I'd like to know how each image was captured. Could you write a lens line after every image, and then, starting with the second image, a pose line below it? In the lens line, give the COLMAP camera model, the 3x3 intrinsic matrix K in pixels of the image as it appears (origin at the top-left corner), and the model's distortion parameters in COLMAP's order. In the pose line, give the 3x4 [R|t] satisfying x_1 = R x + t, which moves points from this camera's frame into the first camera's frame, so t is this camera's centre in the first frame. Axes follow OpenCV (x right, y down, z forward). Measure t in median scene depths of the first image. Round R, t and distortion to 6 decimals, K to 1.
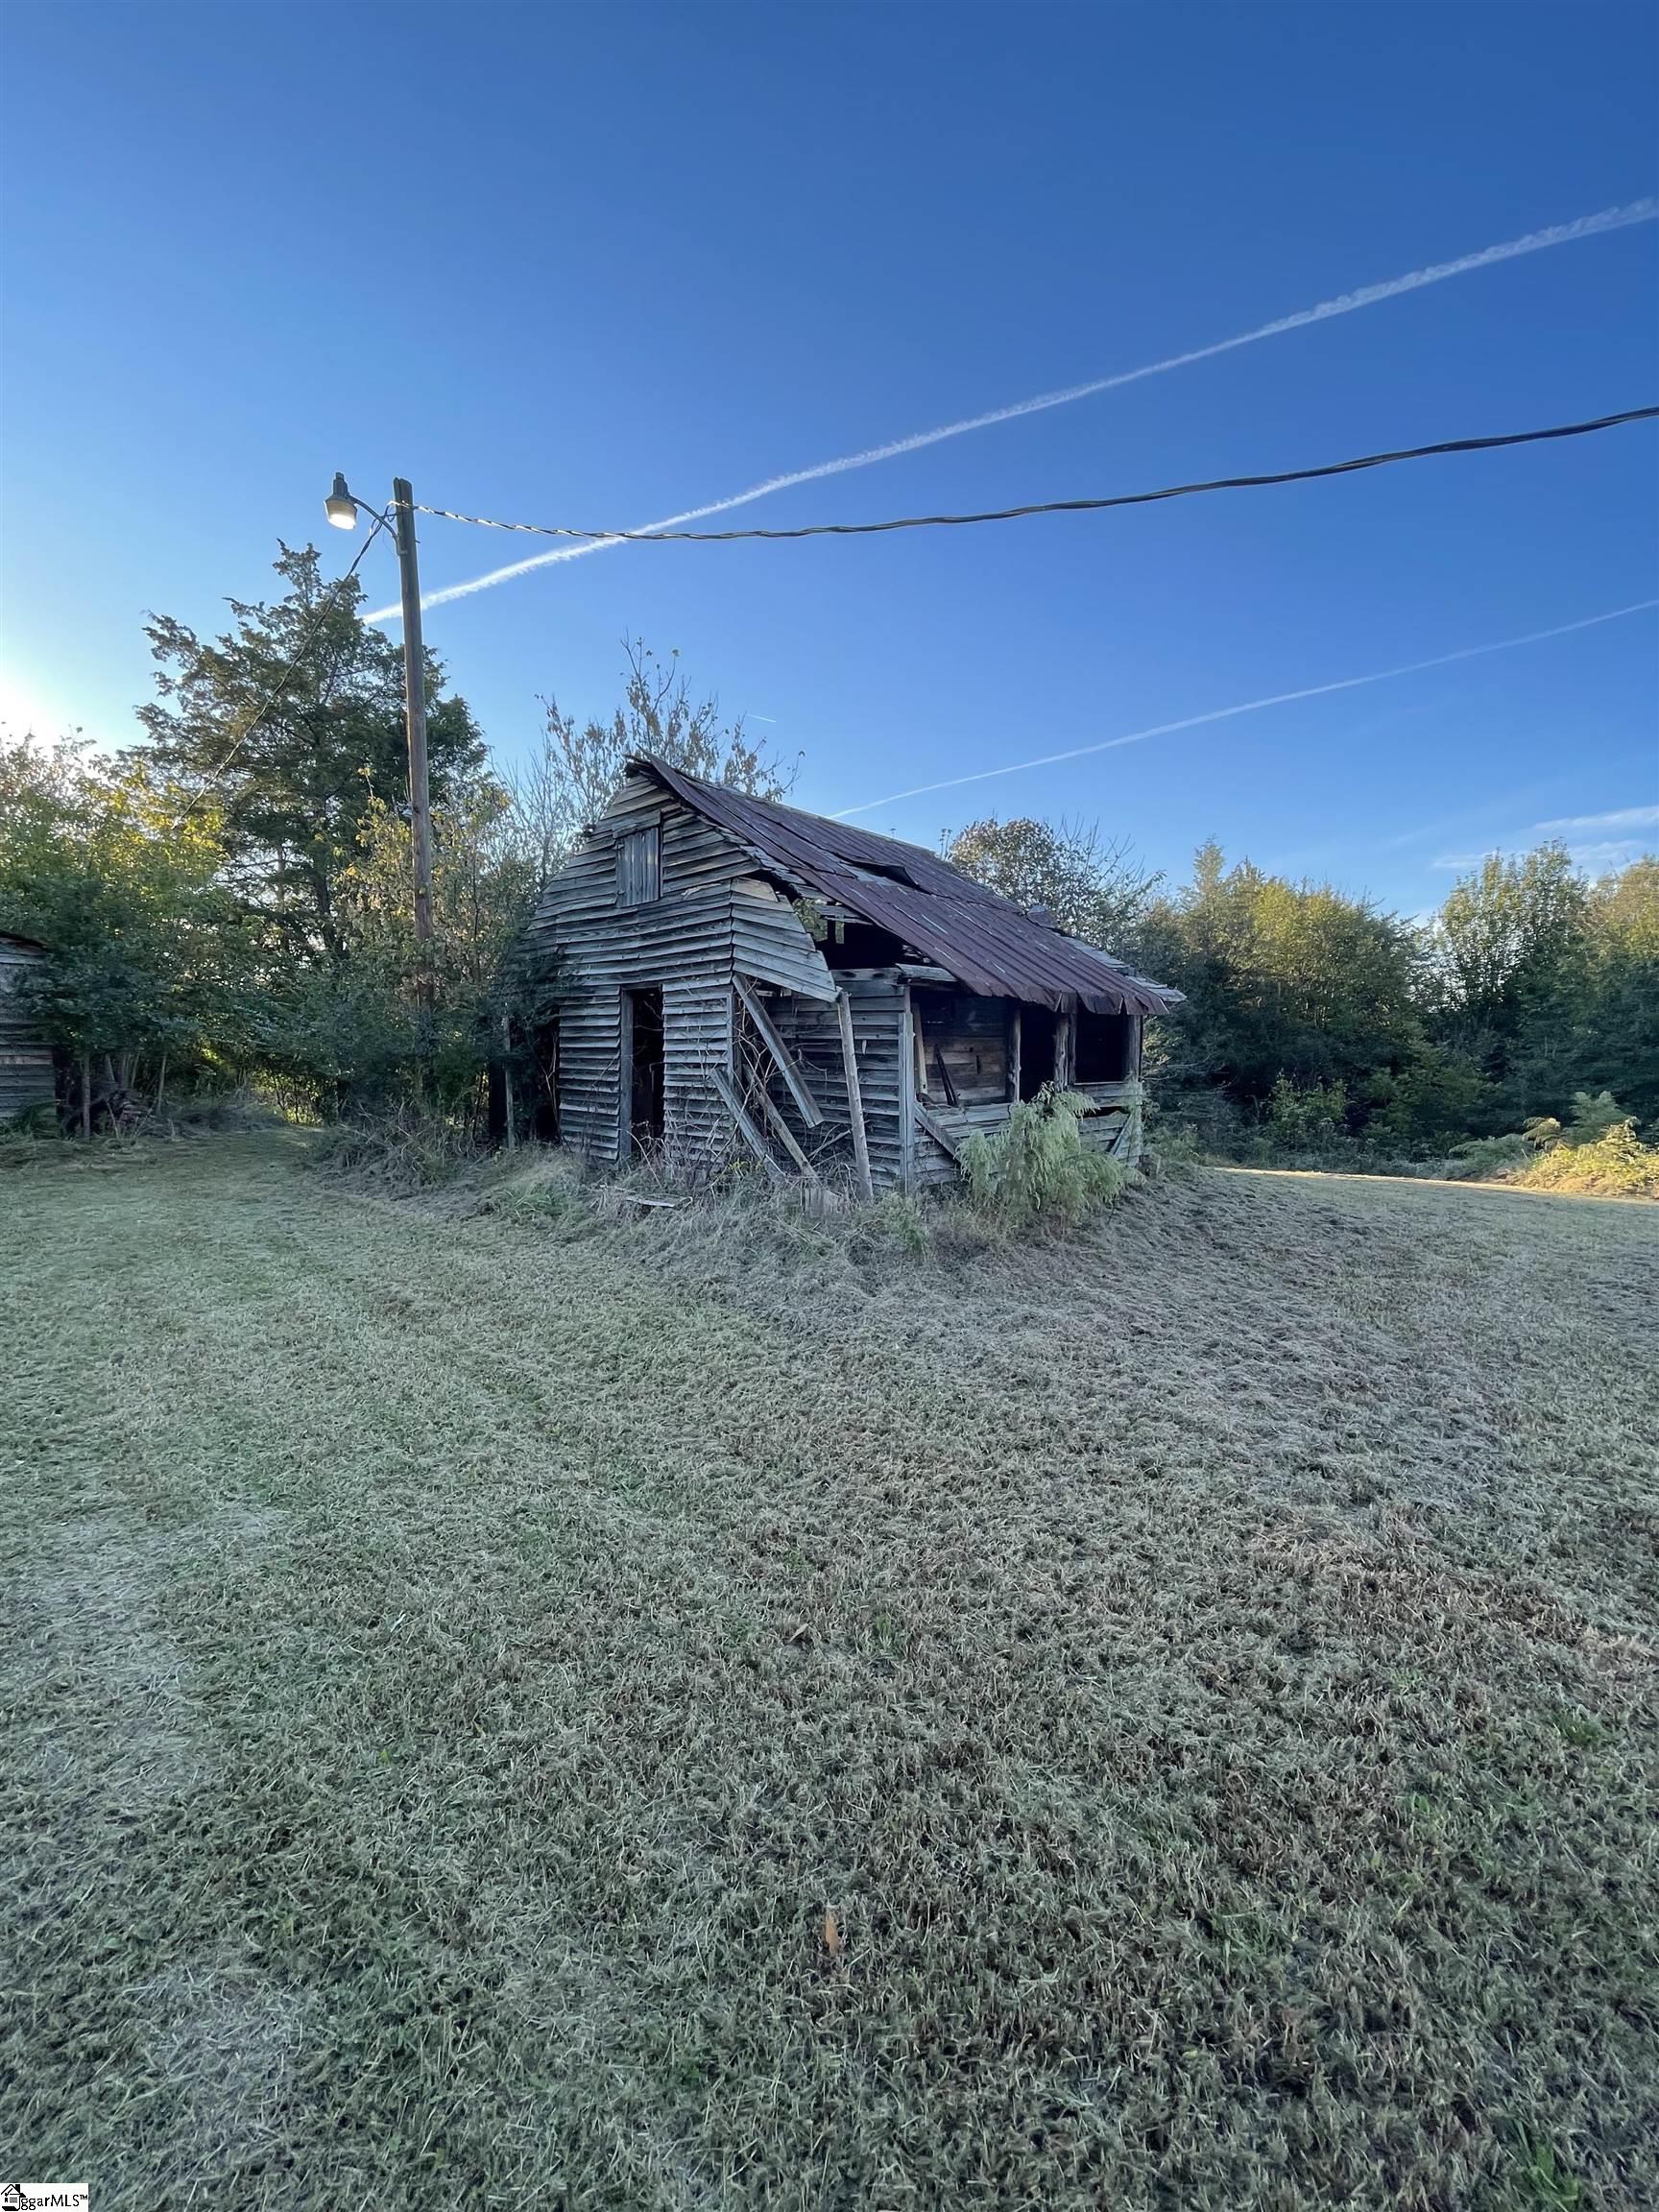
lens RADIAL K [[890.4, 0, 839.2], [0, 890.4, 1111.6], [0, 0, 1]] dist [0.004614, 0.000730]
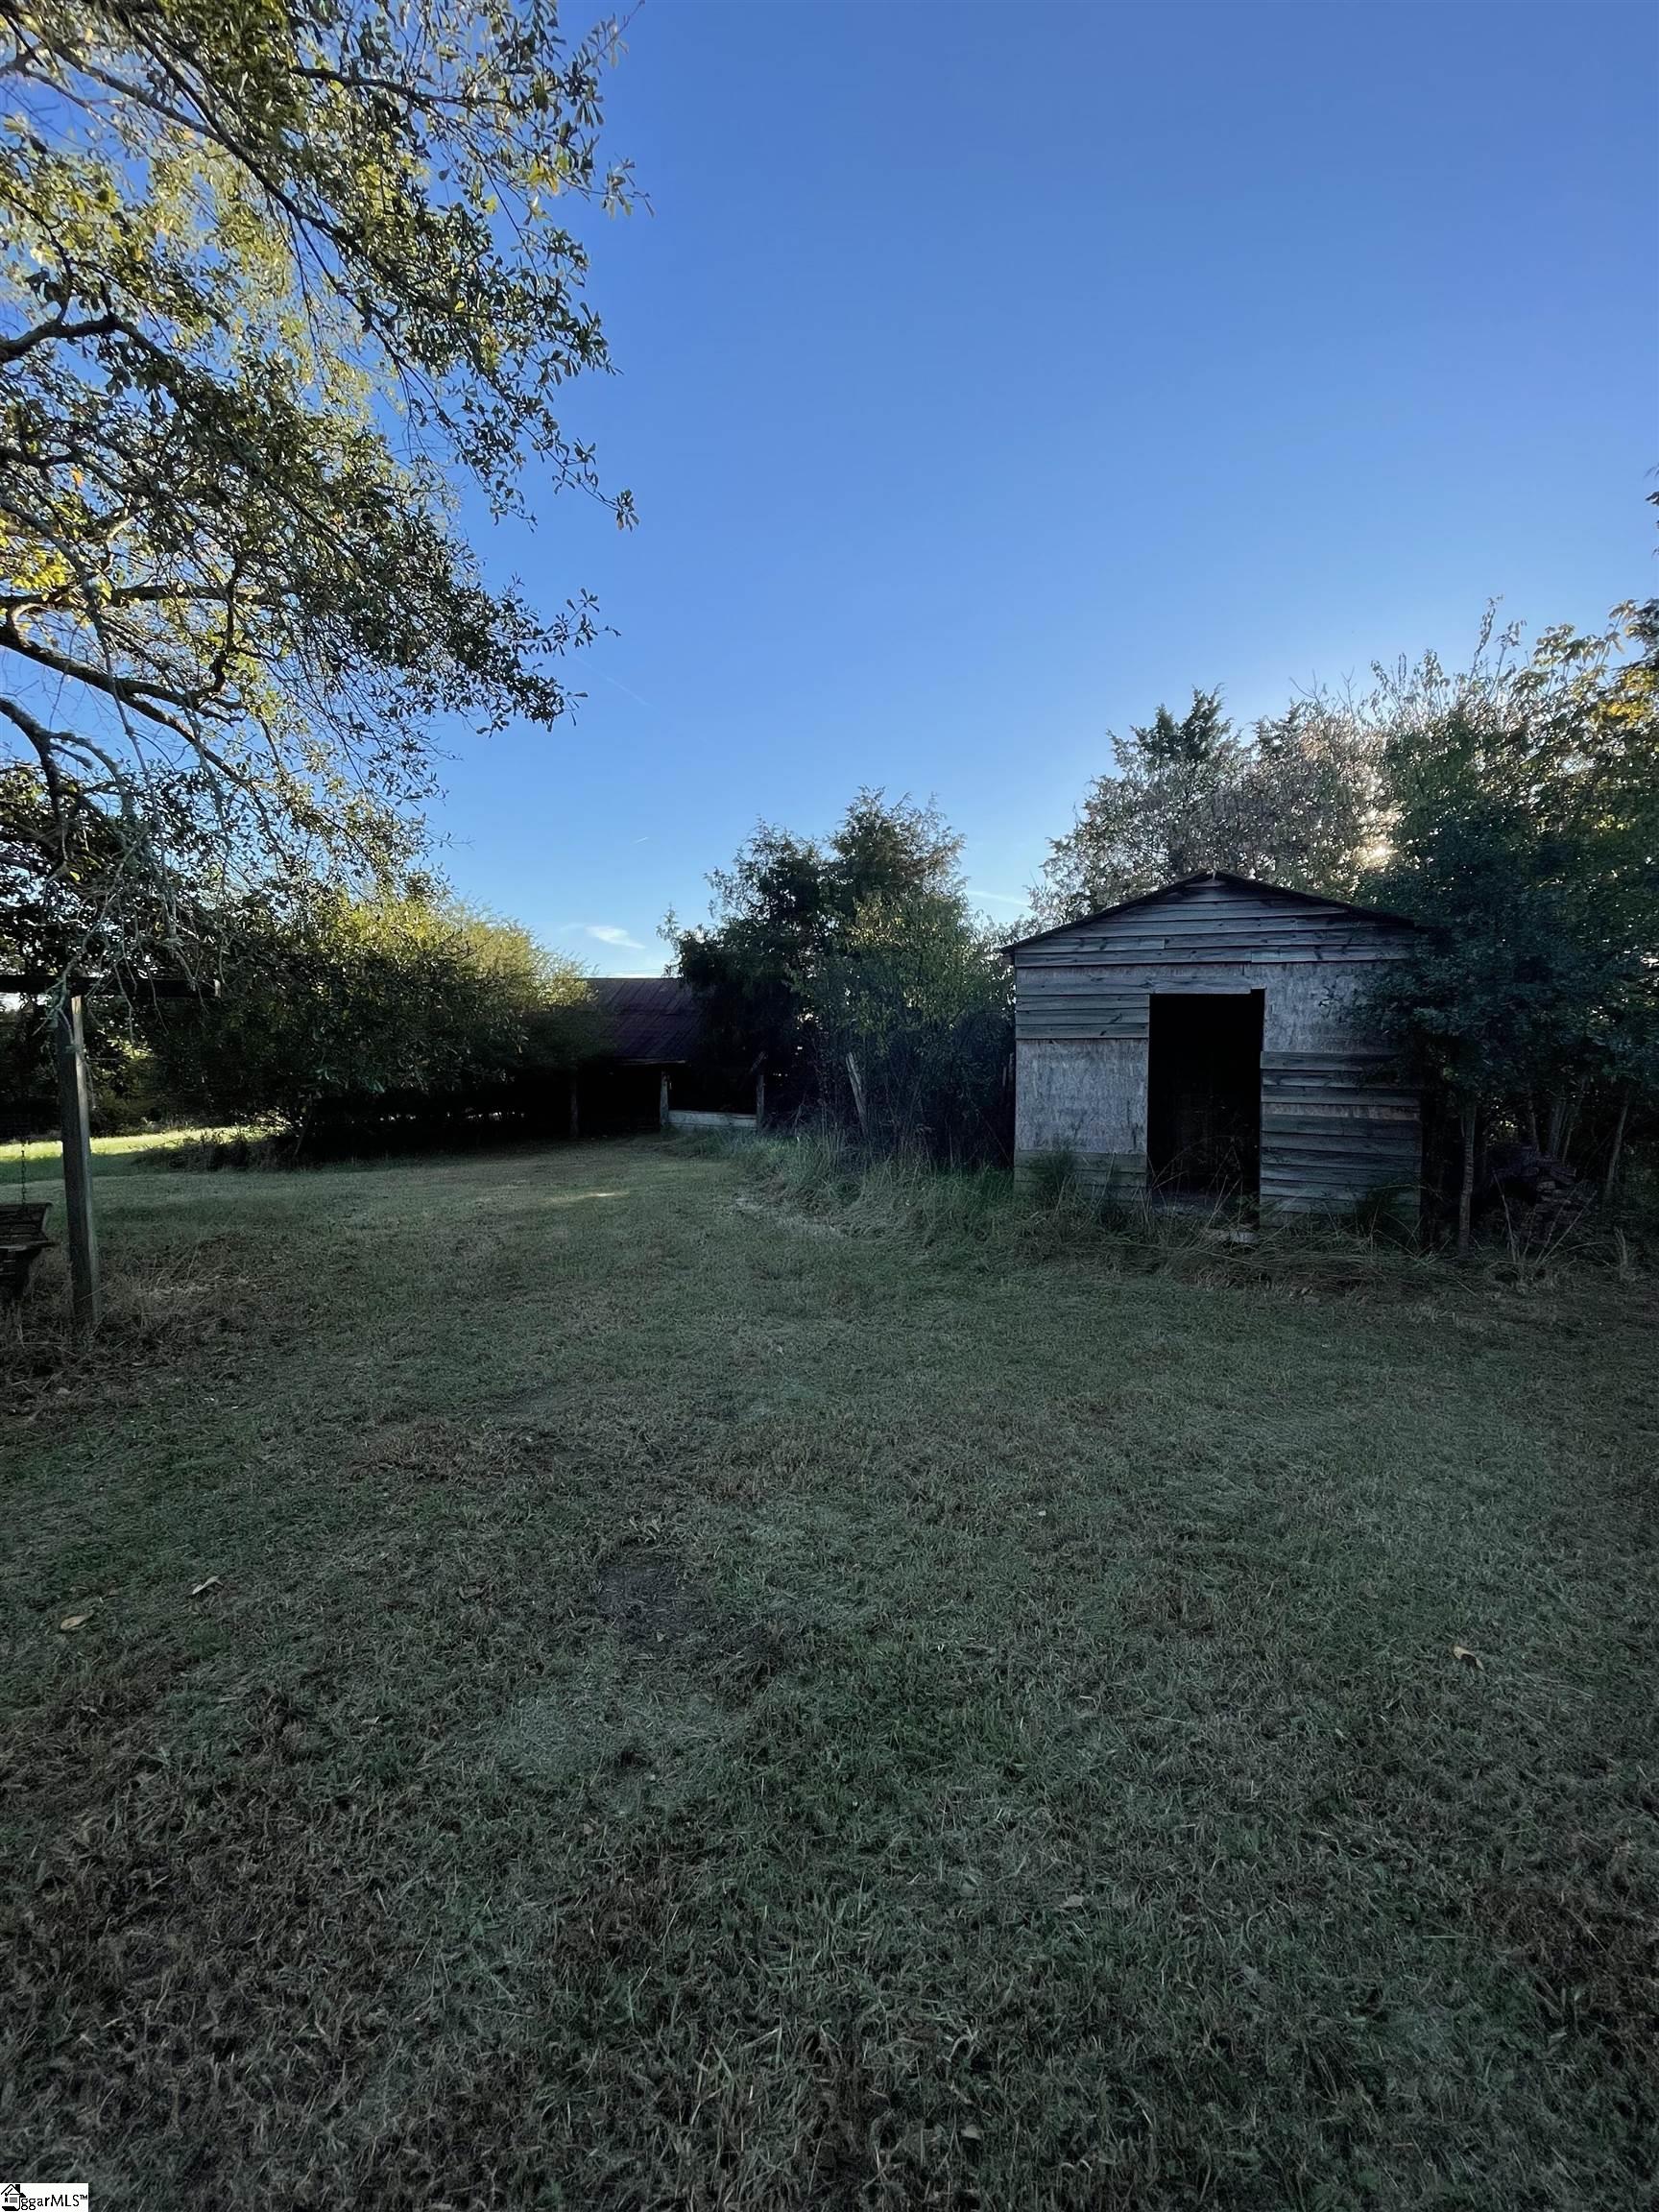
lens RADIAL K [[890.4, 0, 838.5], [0, 890.4, 1107.5], [0, 0, 1]] dist [0.004614, 0.000730]
pose [[0.189994, 0.022450, -0.981529, -0.368038], [-0.066559, 0.997733, 0.009937, -0.042503], [0.979527, 0.063441, 0.191058, 0.506716]]
